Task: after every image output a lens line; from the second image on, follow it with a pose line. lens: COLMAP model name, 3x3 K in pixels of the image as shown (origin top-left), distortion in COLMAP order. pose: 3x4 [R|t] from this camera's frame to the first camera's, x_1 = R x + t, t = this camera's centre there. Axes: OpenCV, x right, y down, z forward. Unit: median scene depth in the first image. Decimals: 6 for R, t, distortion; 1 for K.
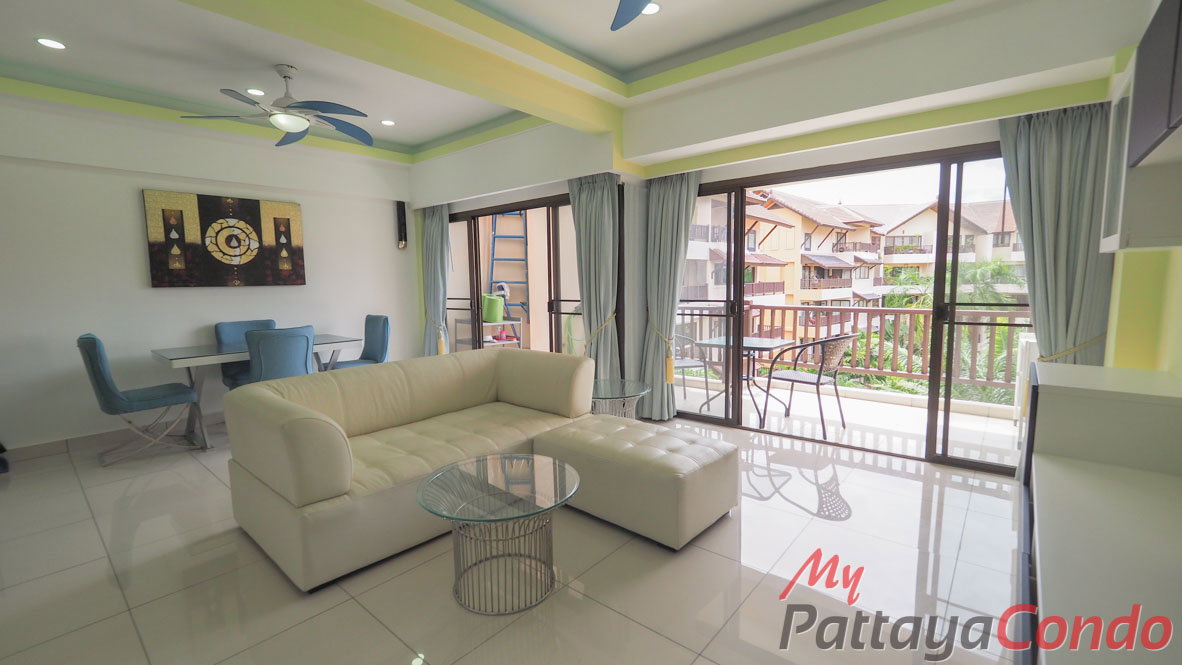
lens RADIAL K [[502.2, 0, 581.9], [0, 502.2, 333.1], [0, 0, 1]] dist [-0.010651, -0.000176]
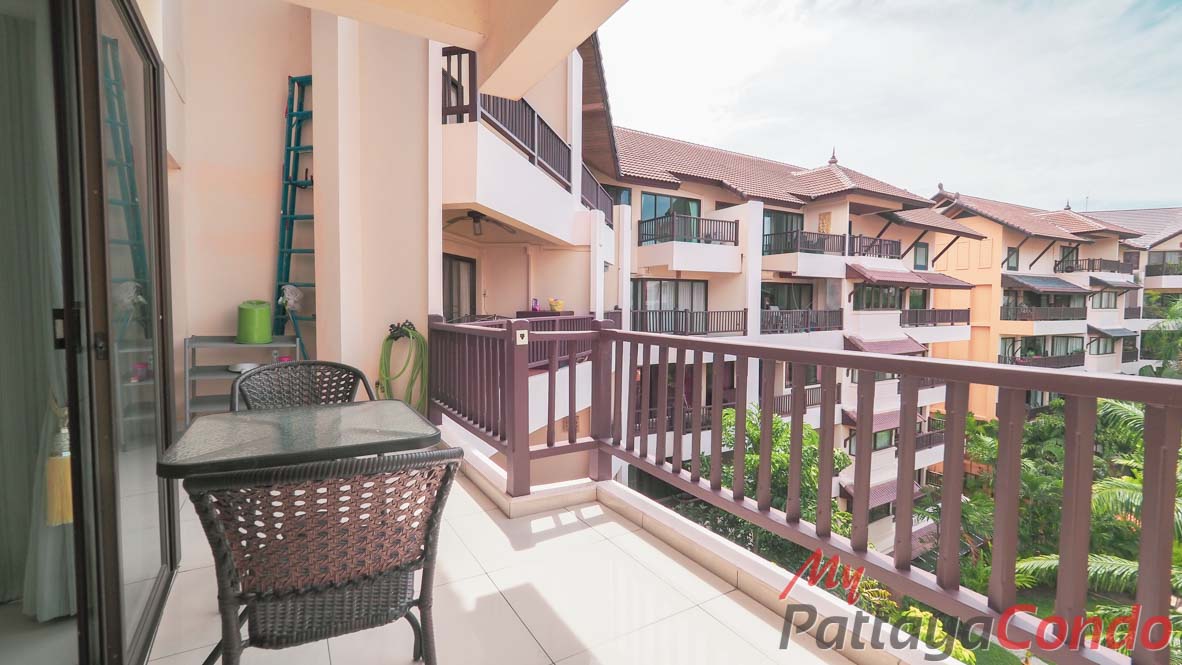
lens RADIAL K [[502.8, 0, 588.1], [0, 502.8, 328.4], [0, 0, 1]] dist [0.000187, 0.000474]
pose [[0.952732, 0.034723, -0.301821, 0.065473], [-0.051639, 0.997500, -0.048246, -0.004683], [0.299391, 0.061551, 0.952143, 0.076055]]
